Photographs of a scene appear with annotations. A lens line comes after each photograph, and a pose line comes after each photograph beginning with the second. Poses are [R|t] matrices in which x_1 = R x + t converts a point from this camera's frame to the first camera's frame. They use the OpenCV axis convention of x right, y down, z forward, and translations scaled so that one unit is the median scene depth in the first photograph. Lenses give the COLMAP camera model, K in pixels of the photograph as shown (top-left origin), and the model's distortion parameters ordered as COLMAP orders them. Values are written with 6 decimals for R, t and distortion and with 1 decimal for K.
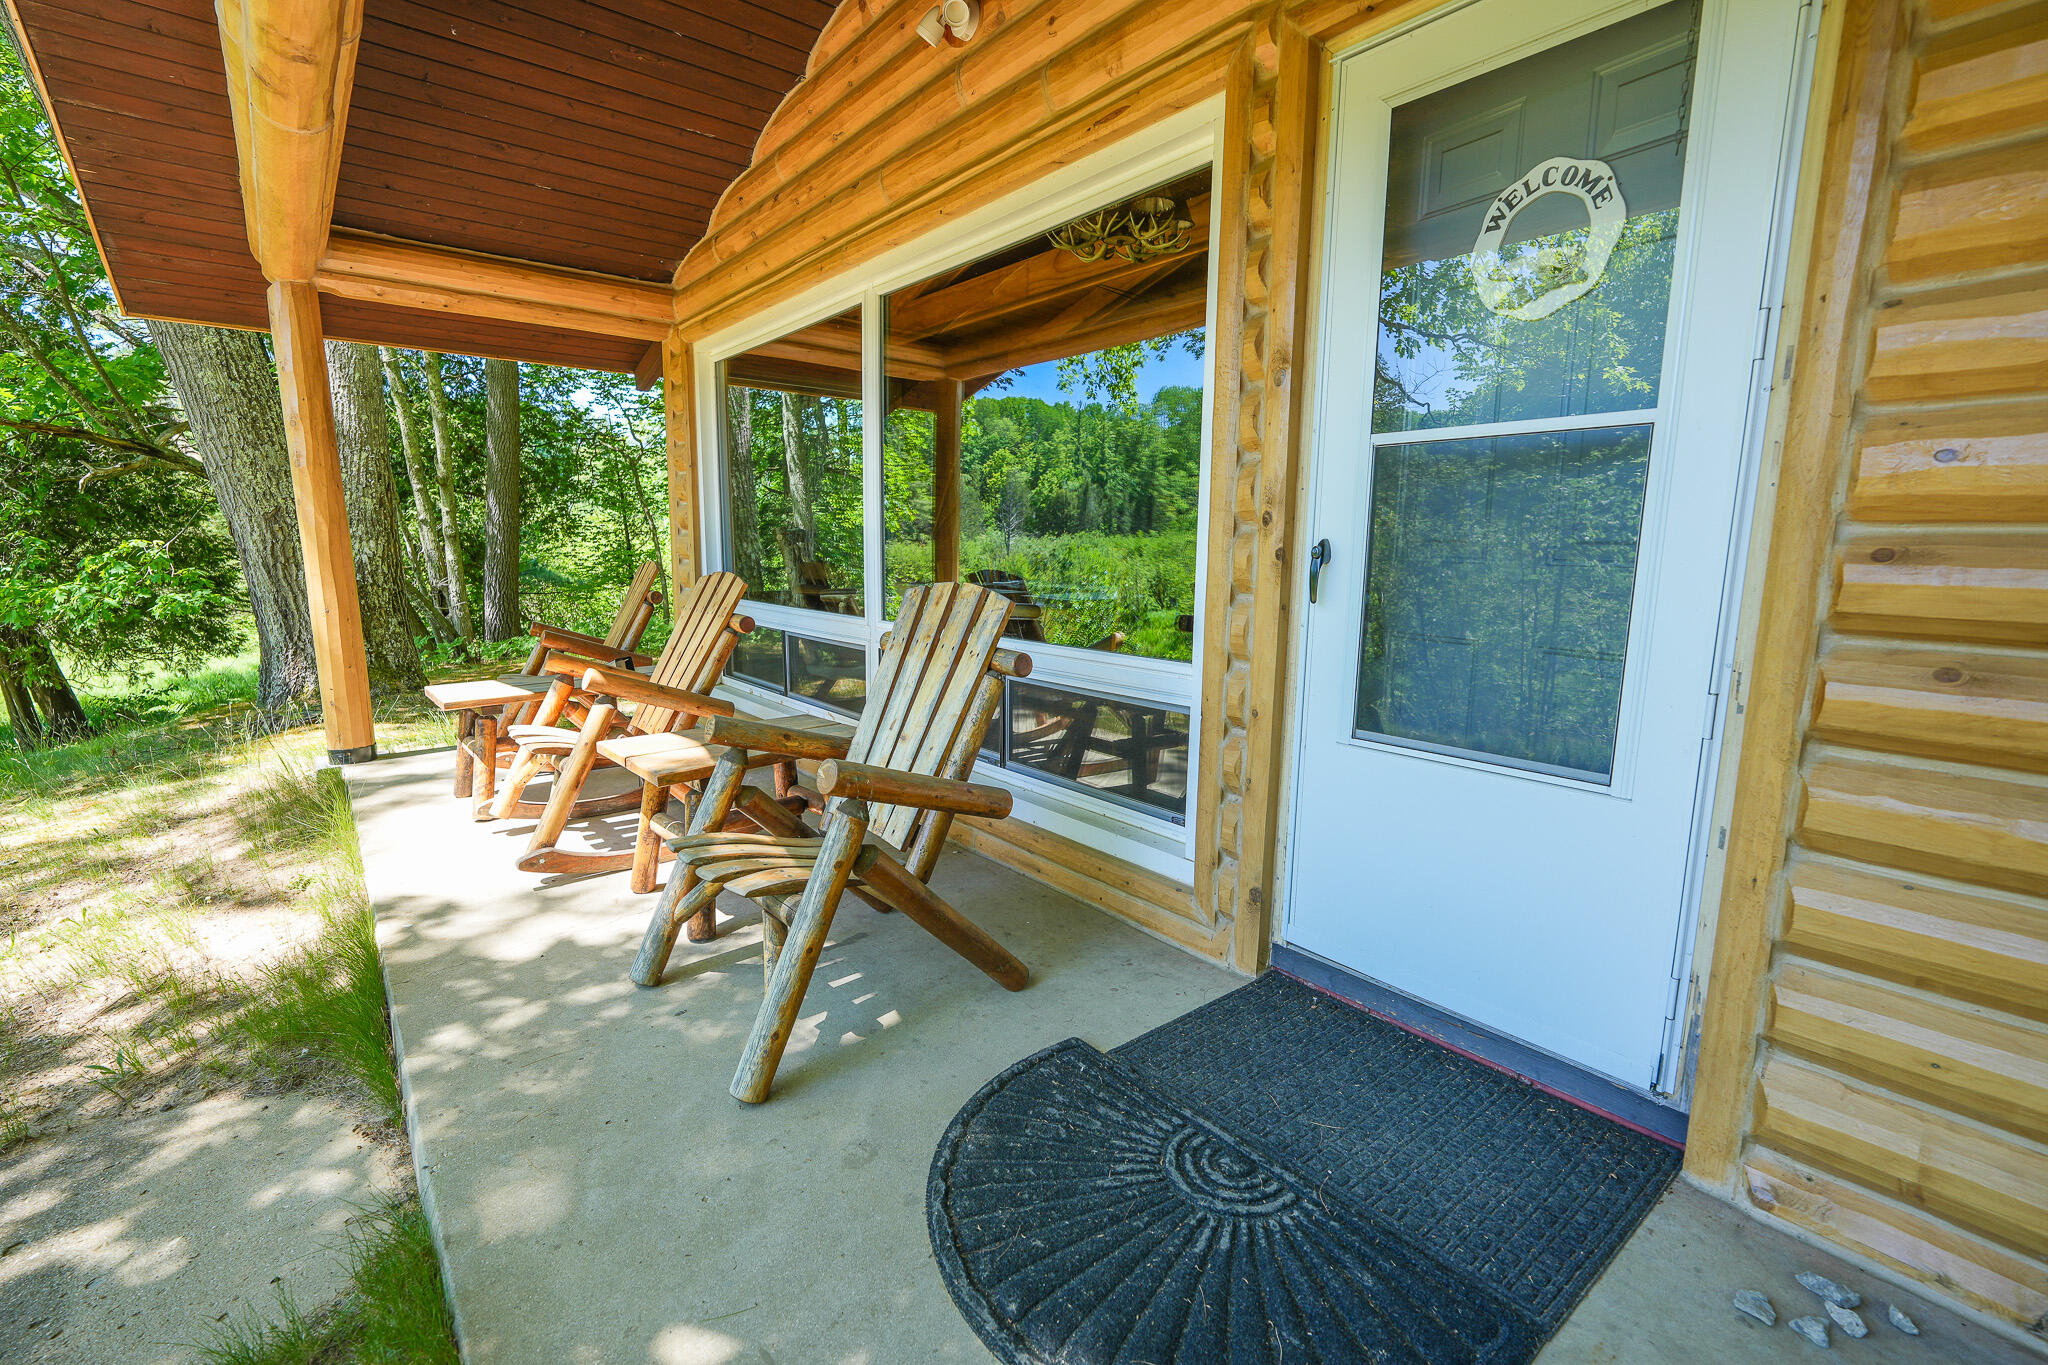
lens RADIAL K [[904.2, 0, 1023.6], [0, 904.2, 684.2], [0, 0, 1]] dist [-0.016954, 0.007495]
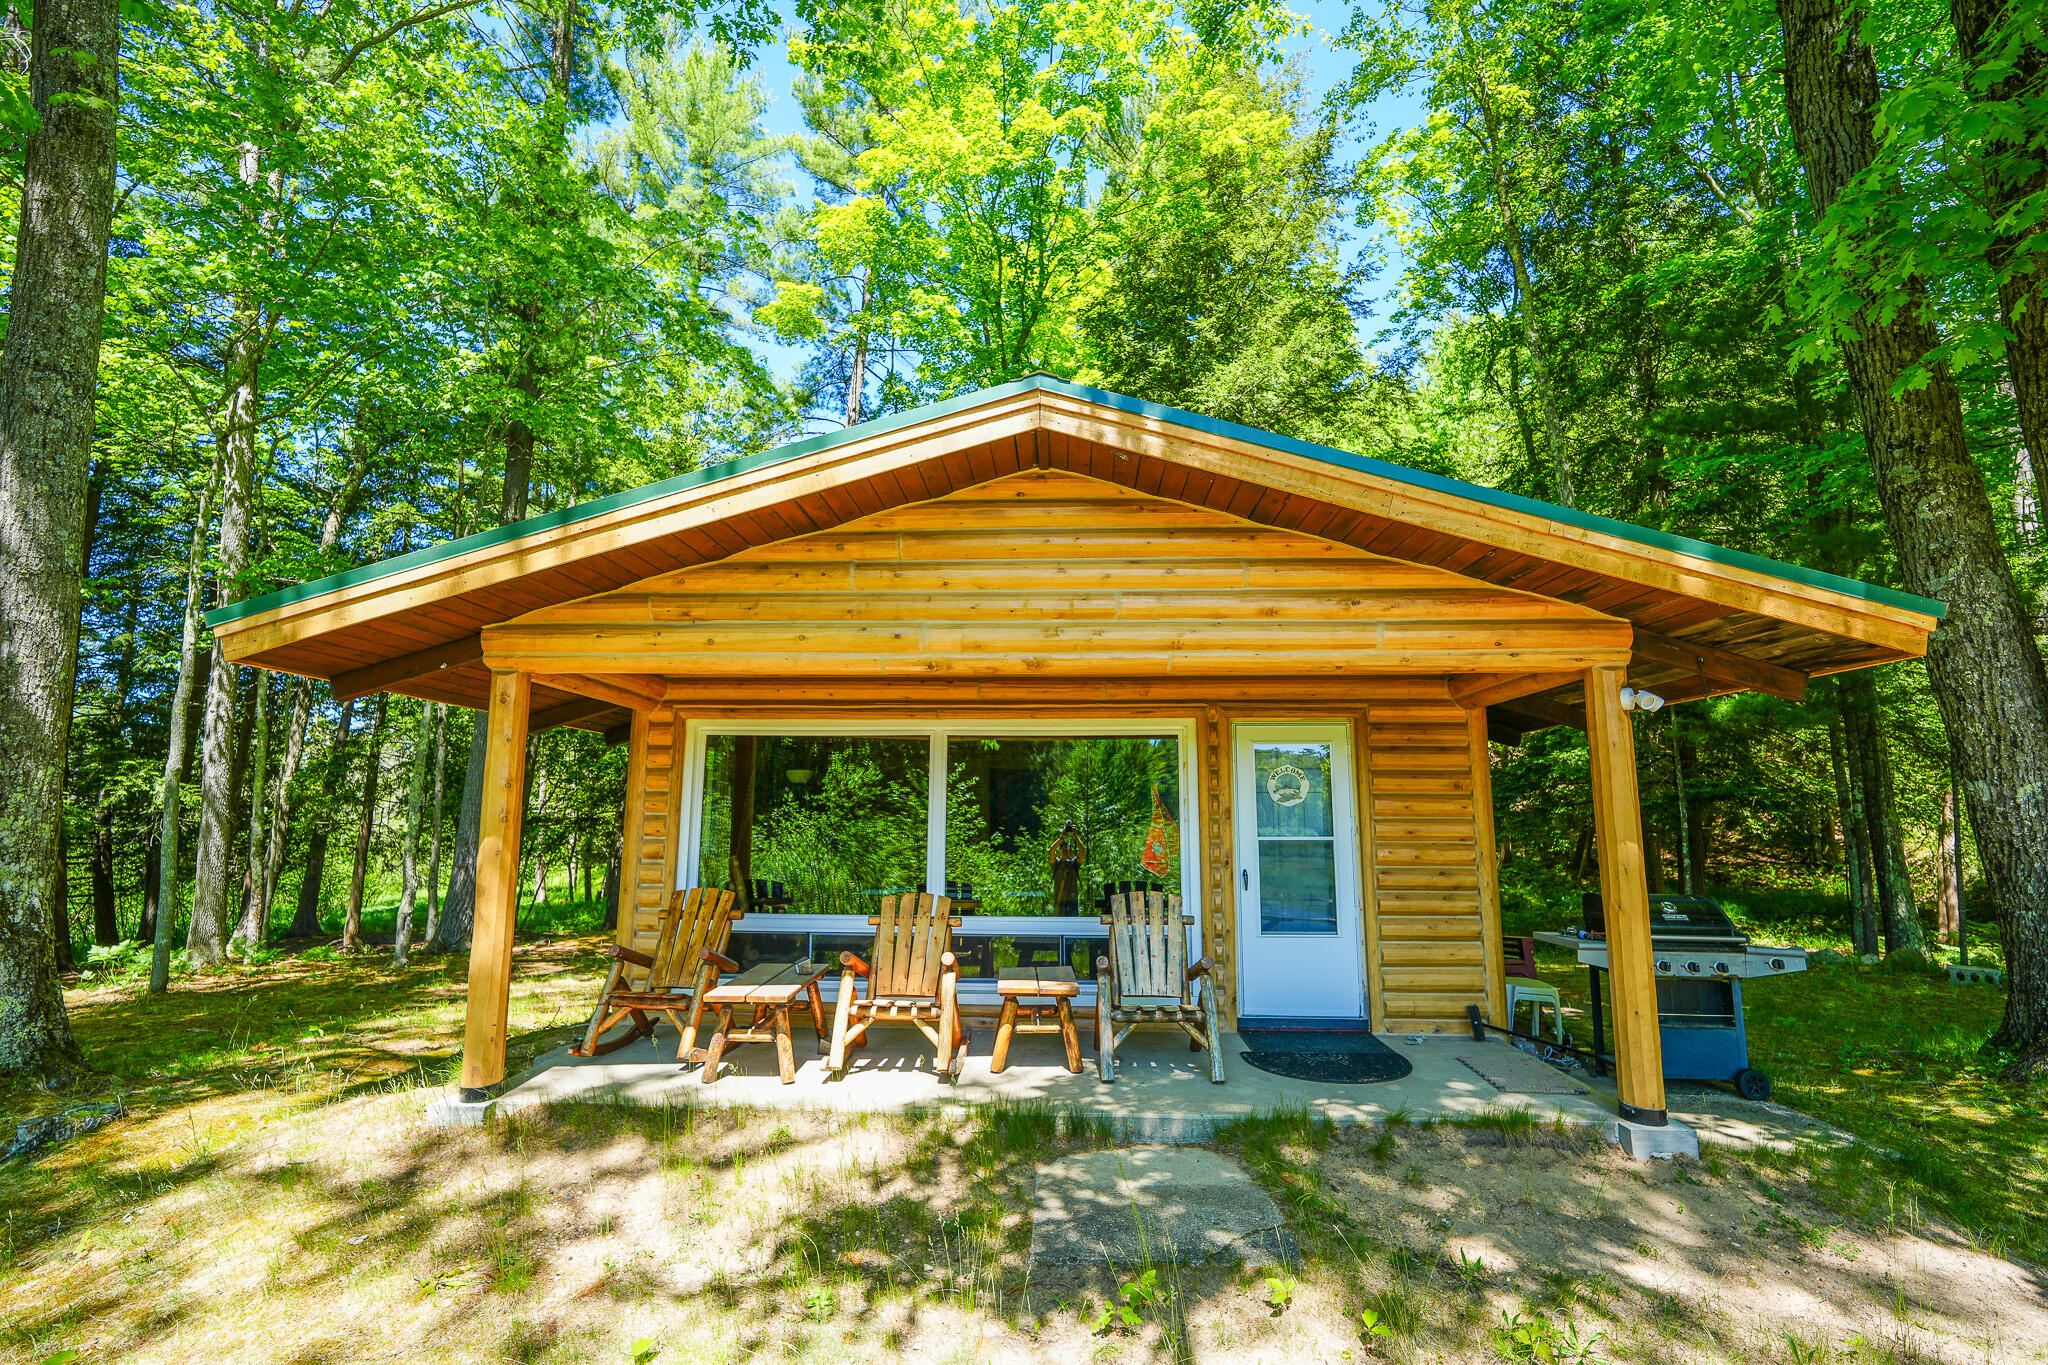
lens RADIAL K [[904.2, 0, 1034.0], [0, 904.2, 681.4], [0, 0, 1]] dist [-0.016954, 0.007495]
pose [[0.662049, 0.109013, 0.741490, -2.496632], [0.118312, 0.961757, -0.247033, -0.100781], [-0.740063, 0.251275, 0.623833, -0.545393]]
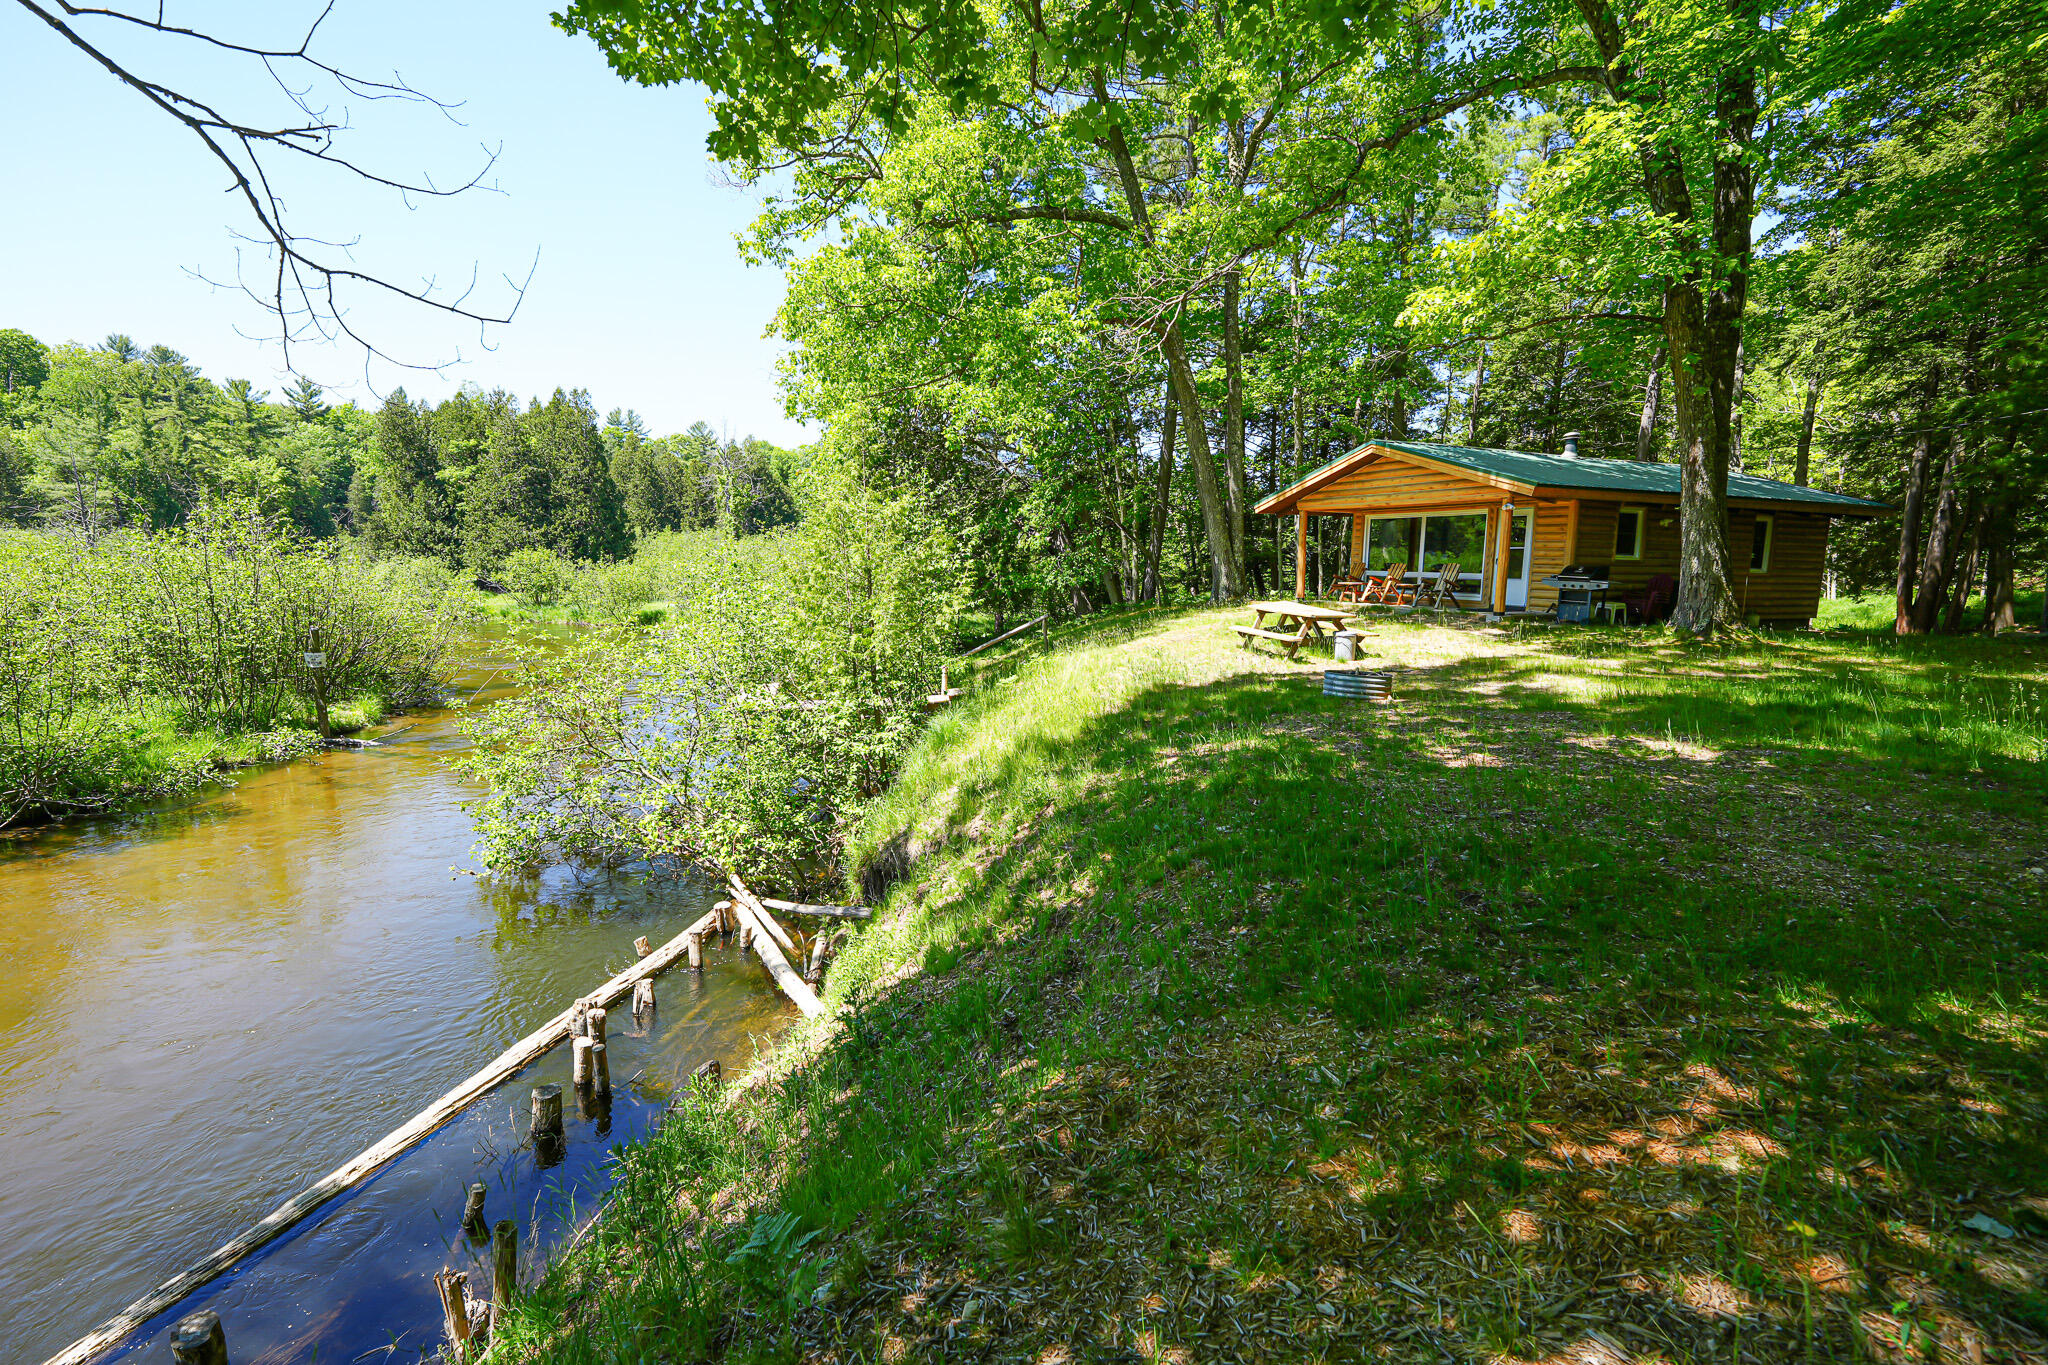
lens RADIAL K [[904.2, 0, 1023.1], [0, 904.2, 680.6], [0, 0, 1]] dist [-0.016954, 0.007495]
pose [[0.956844, 0.044184, -0.287223, -1.650824], [-0.050667, 0.998600, -0.015173, 1.510396], [0.286150, 0.029071, 0.957744, -9.385011]]
